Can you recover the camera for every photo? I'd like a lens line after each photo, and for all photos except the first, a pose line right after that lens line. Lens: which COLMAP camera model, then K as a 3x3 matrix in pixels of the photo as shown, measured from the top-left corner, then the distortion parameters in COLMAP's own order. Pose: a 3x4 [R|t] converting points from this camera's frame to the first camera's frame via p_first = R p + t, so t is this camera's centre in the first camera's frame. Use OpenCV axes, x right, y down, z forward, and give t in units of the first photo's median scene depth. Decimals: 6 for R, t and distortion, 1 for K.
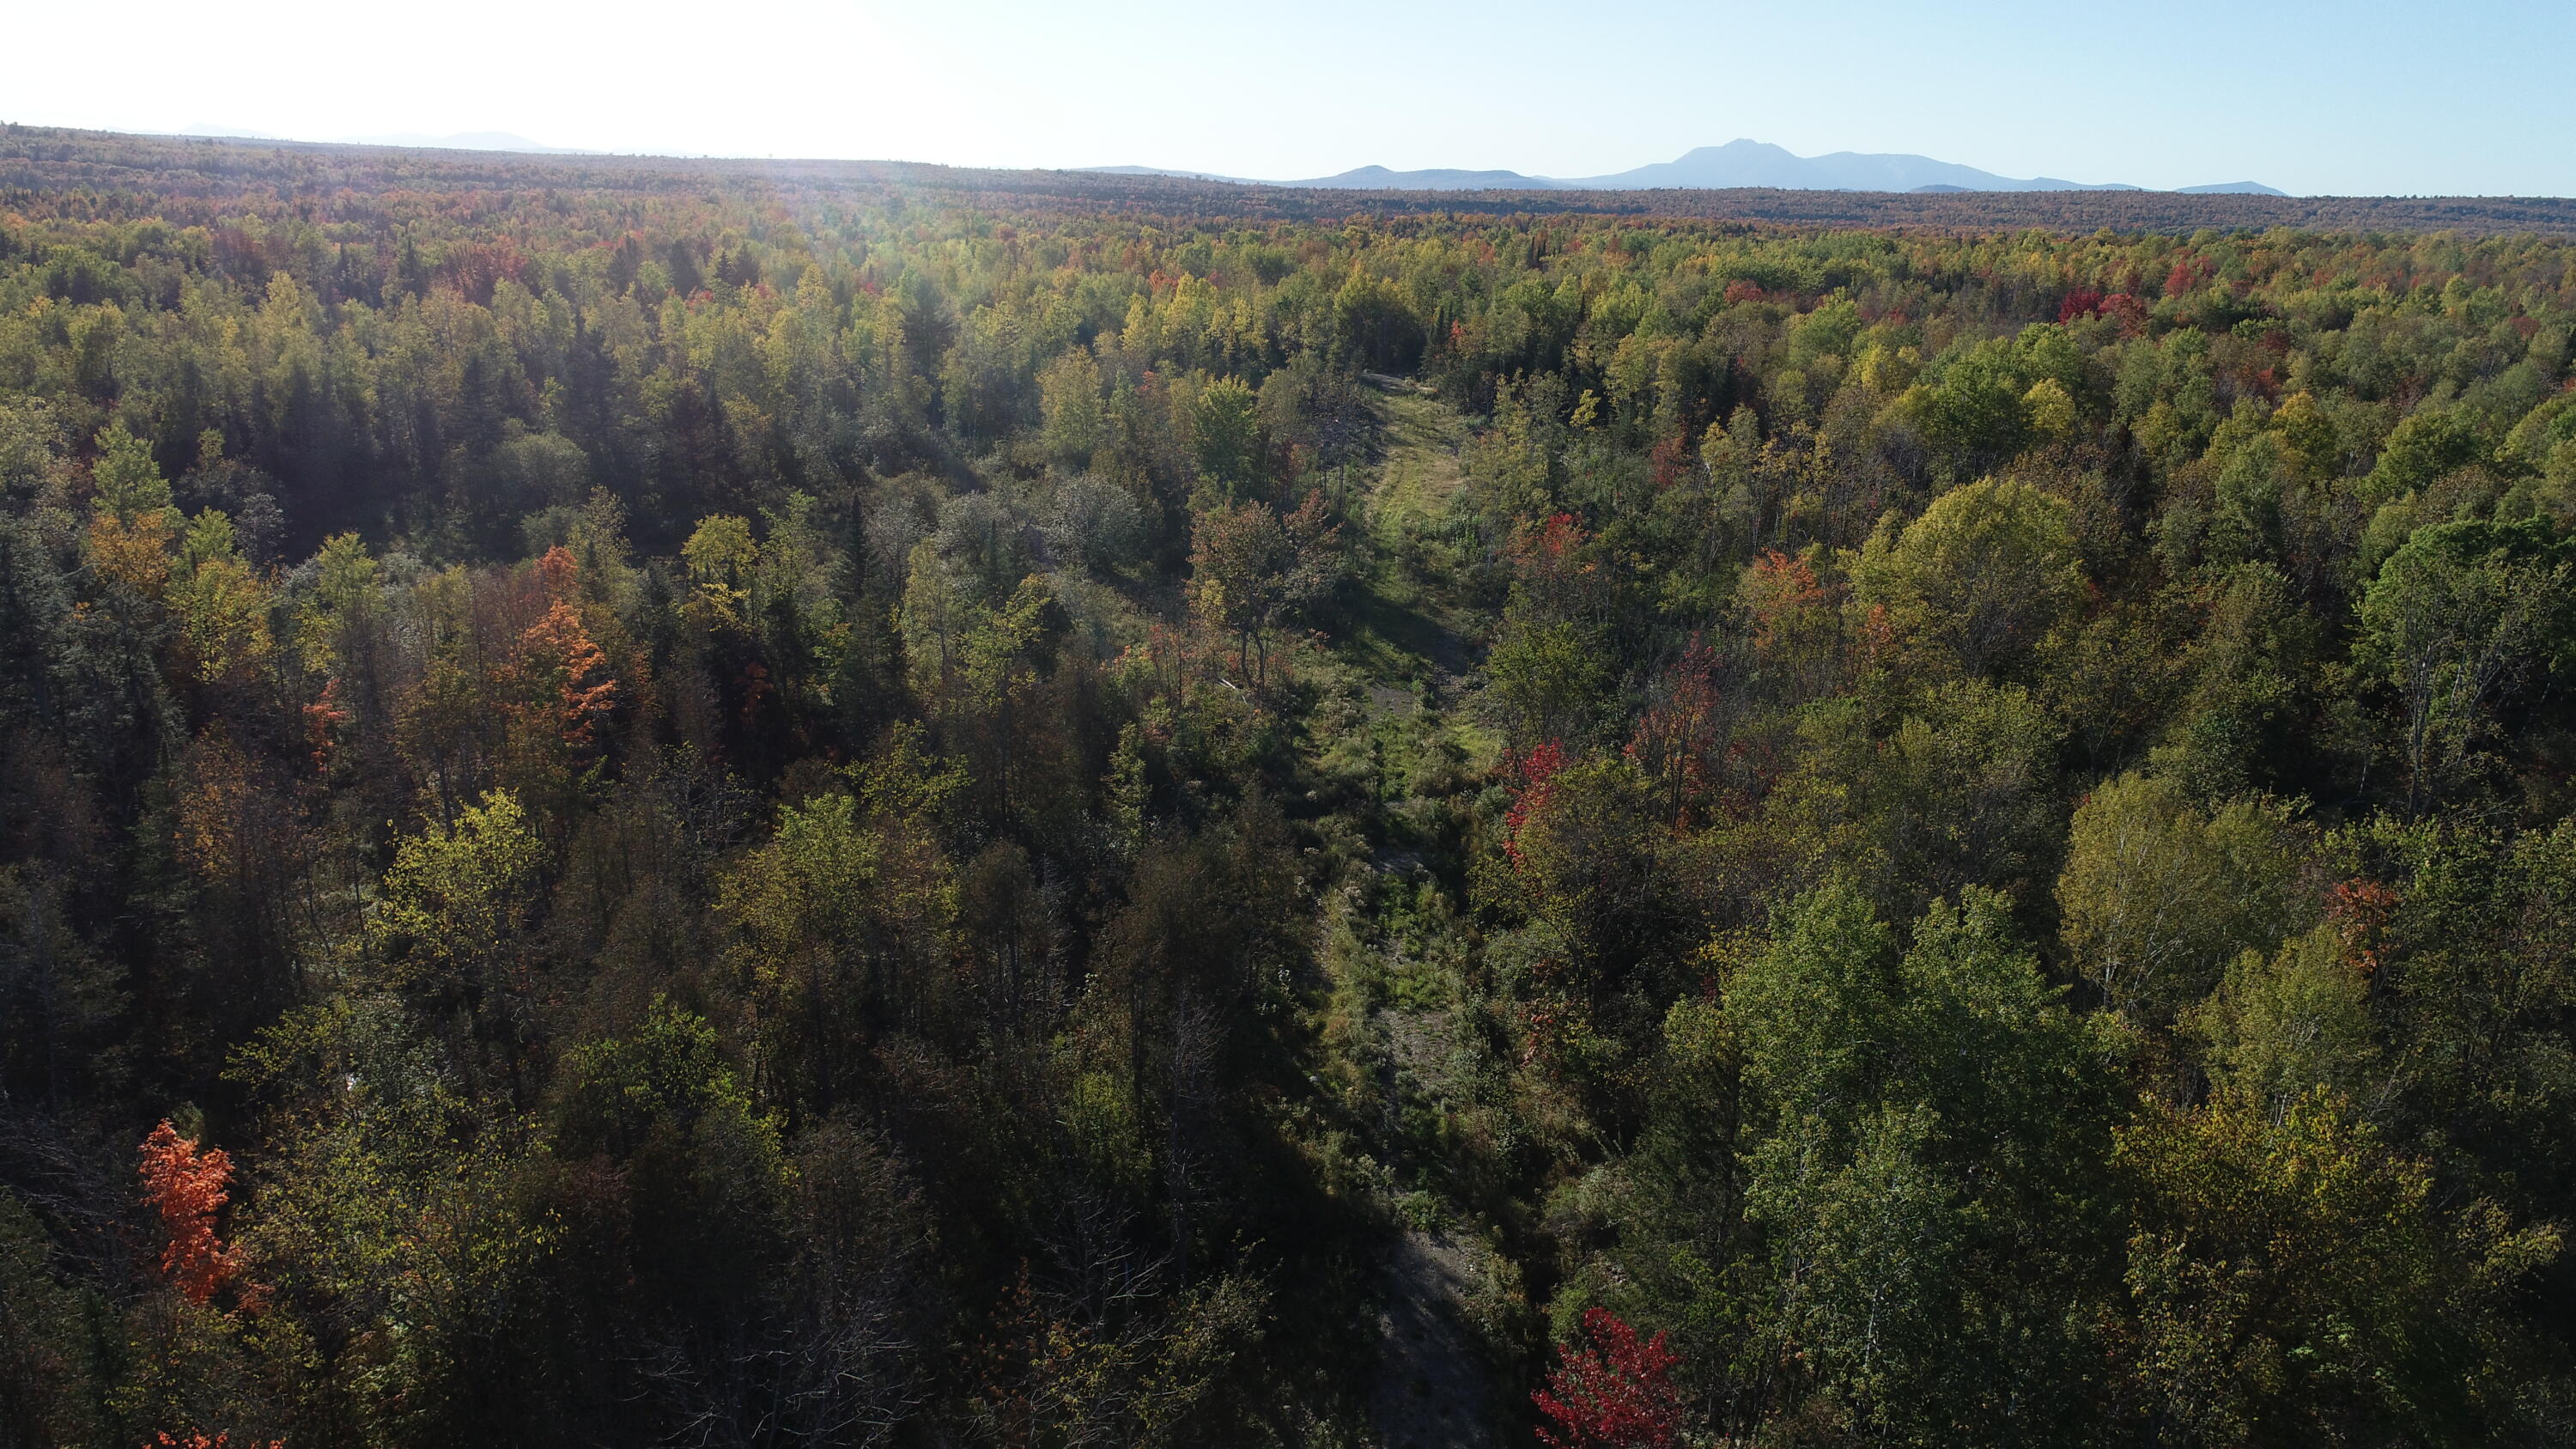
lens RADIAL K [[1728.5, 0, 1287.3], [0, 1728.5, 732.2], [0, 0, 1]] dist [0.004097, -0.000440]
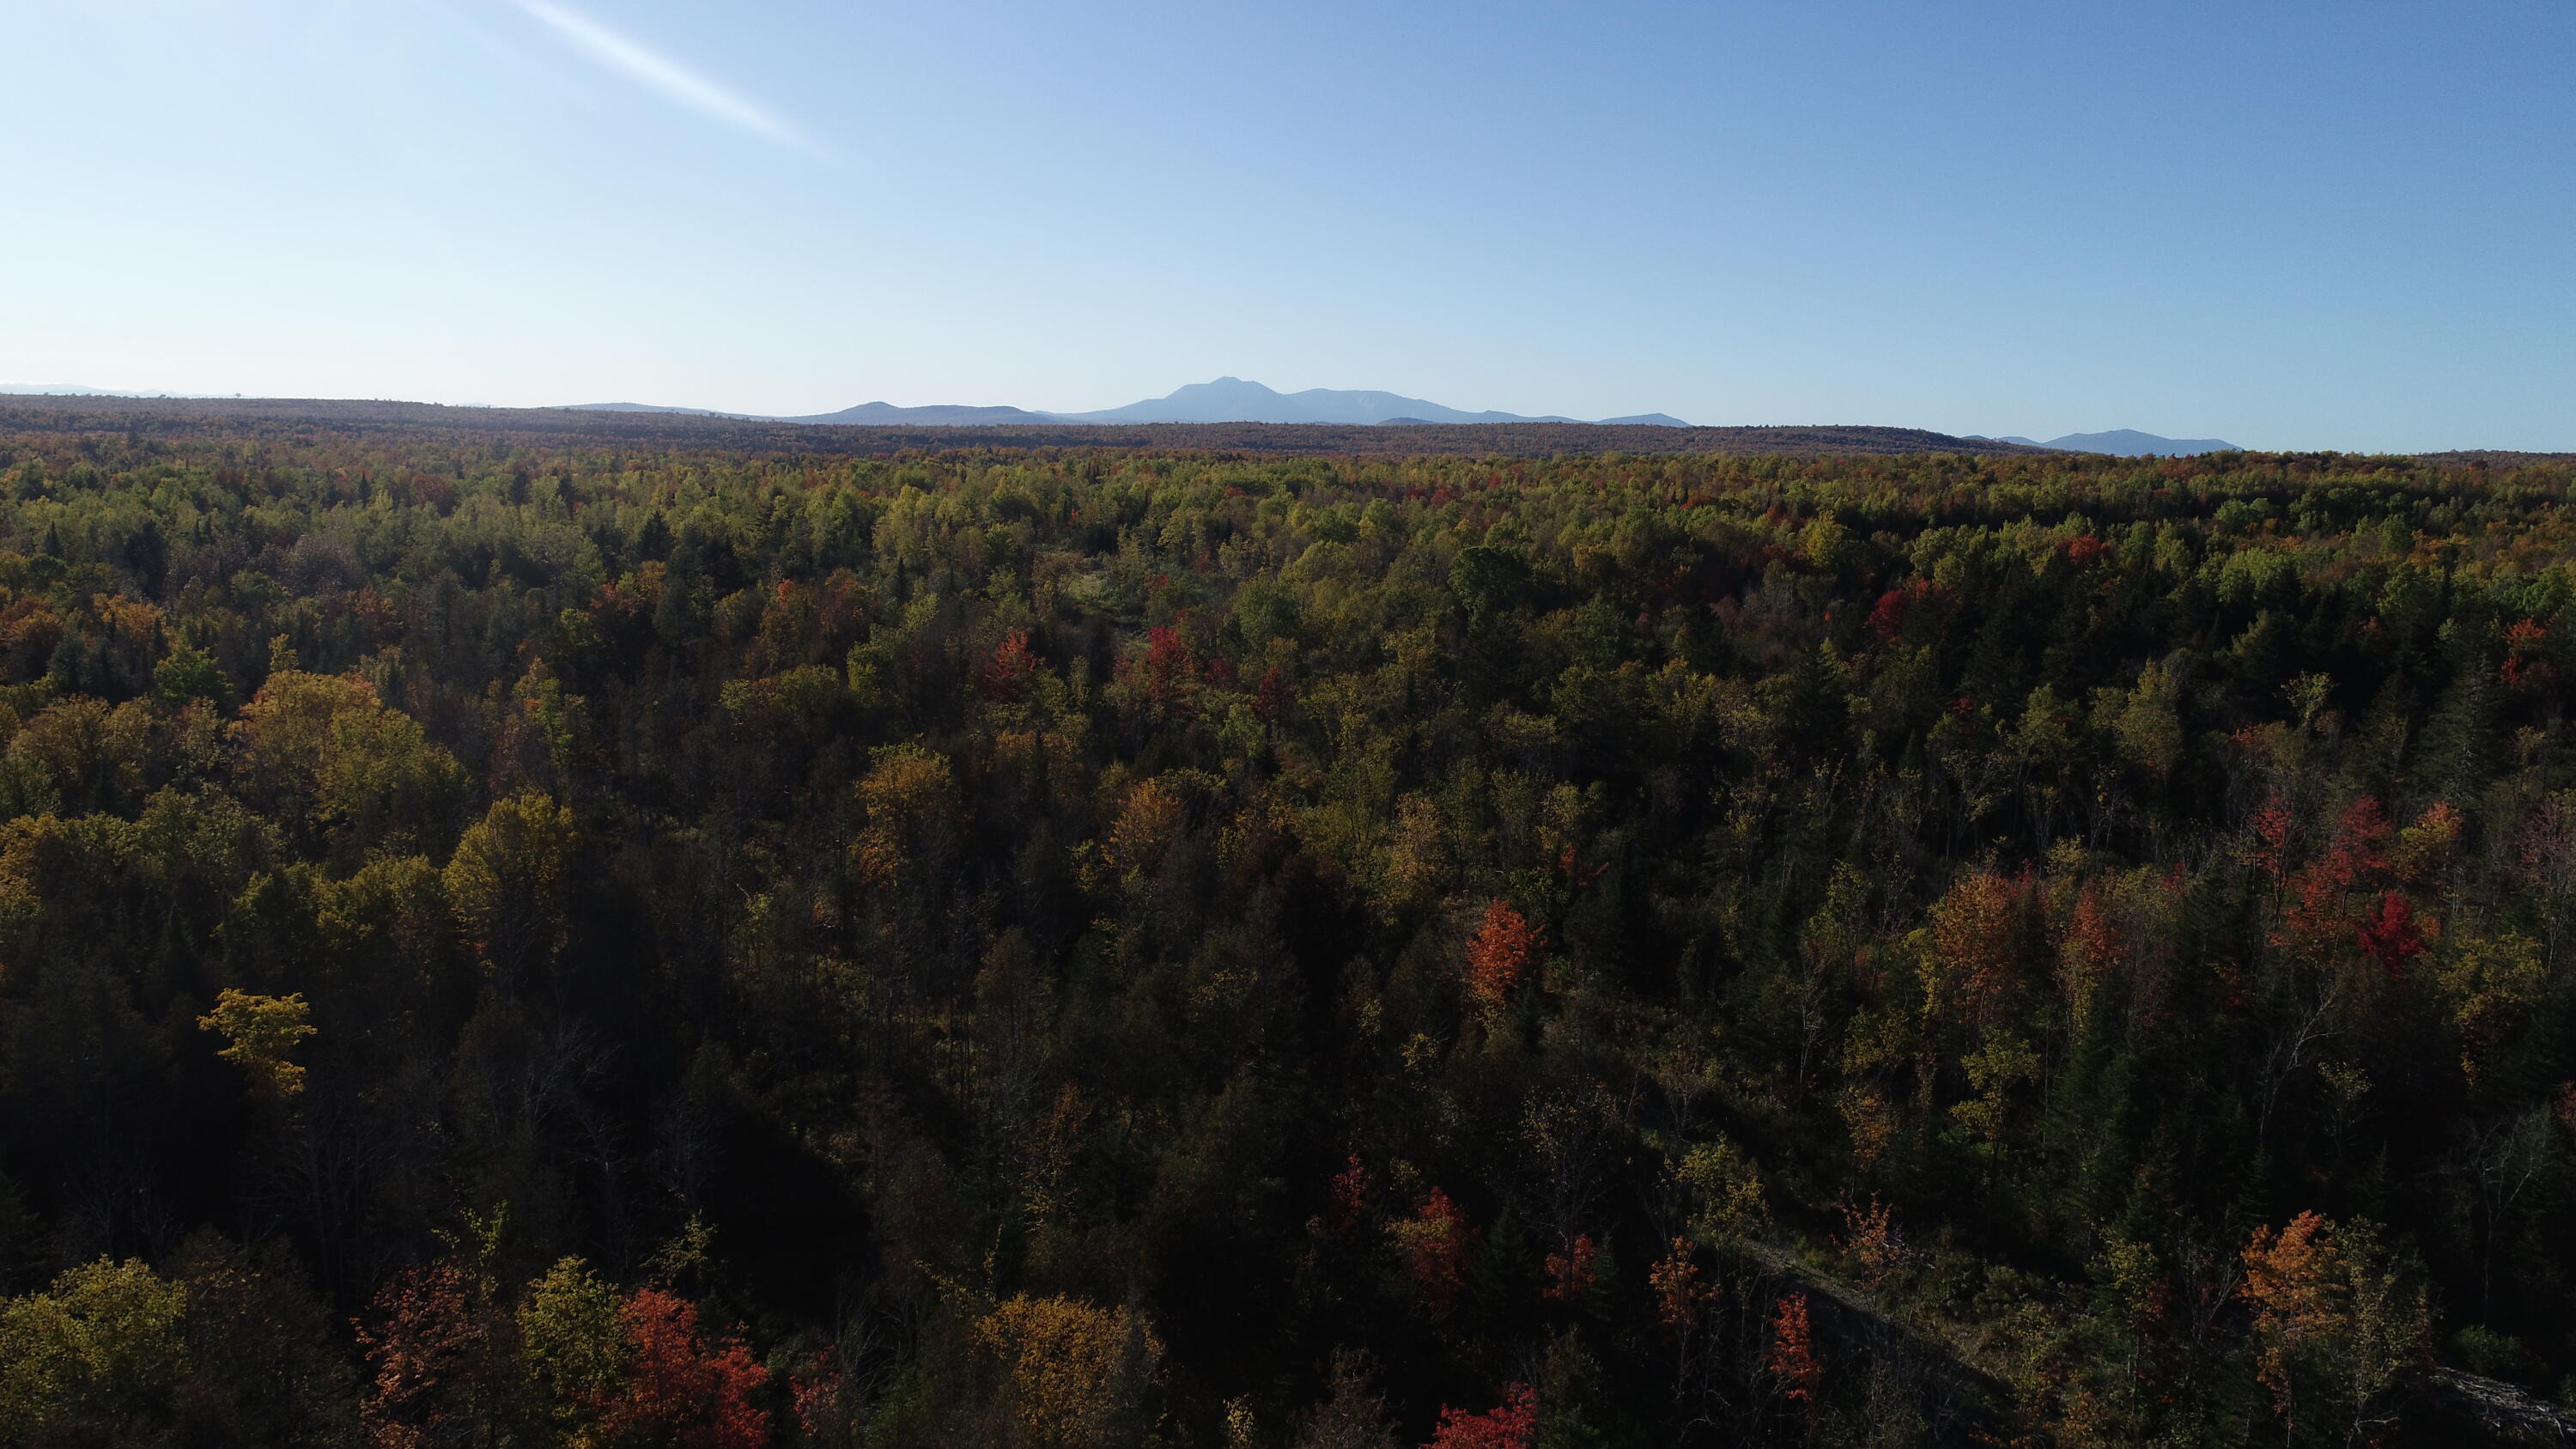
lens RADIAL K [[1728.5, 0, 1287.3], [0, 1728.5, 732.2], [0, 0, 1]] dist [0.004097, -0.000440]
pose [[0.961660, -0.054655, 0.268744, -0.378675], [0.088336, 0.989445, -0.114871, 0.438573], [-0.259630, 0.134207, 0.956337, -1.480185]]
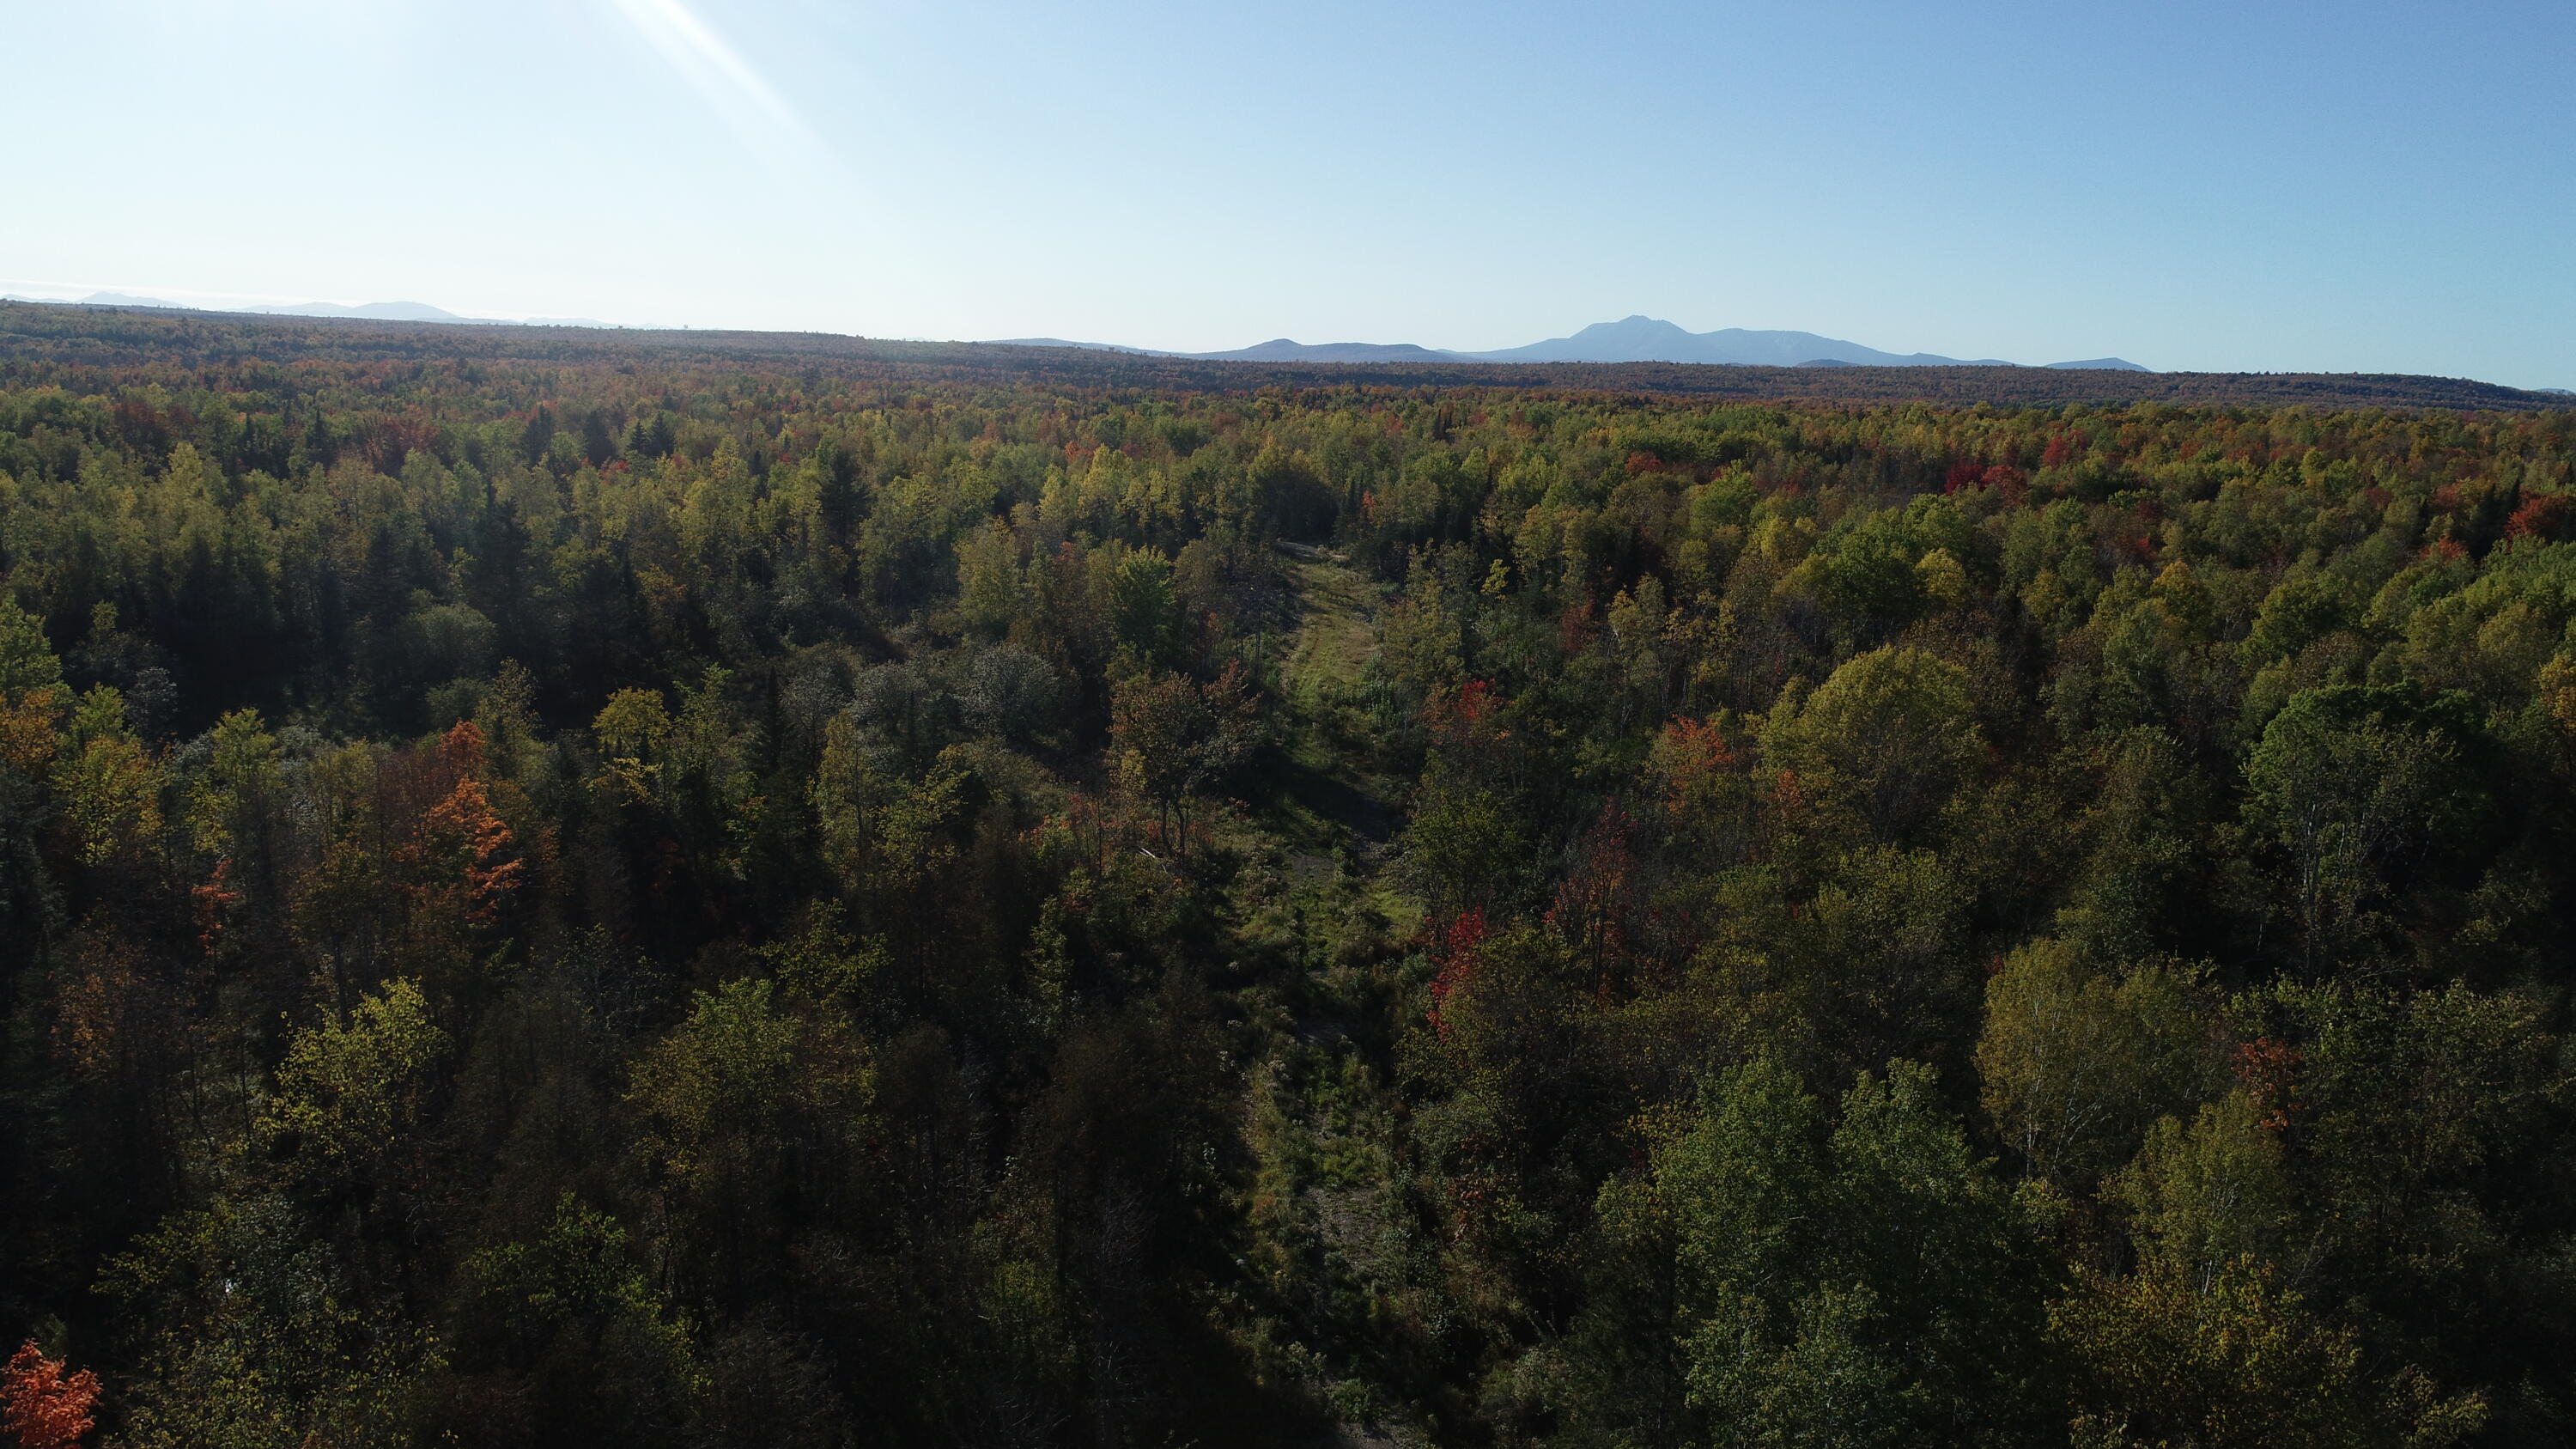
lens RADIAL K [[1728.5, 0, 1287.3], [0, 1728.5, 732.2], [0, 0, 1]] dist [0.004097, -0.000440]
pose [[0.998735, -0.006917, 0.049813, -0.003309], [0.011511, 0.995641, -0.092550, -0.004488], [-0.048956, 0.093007, 0.994461, -0.001543]]
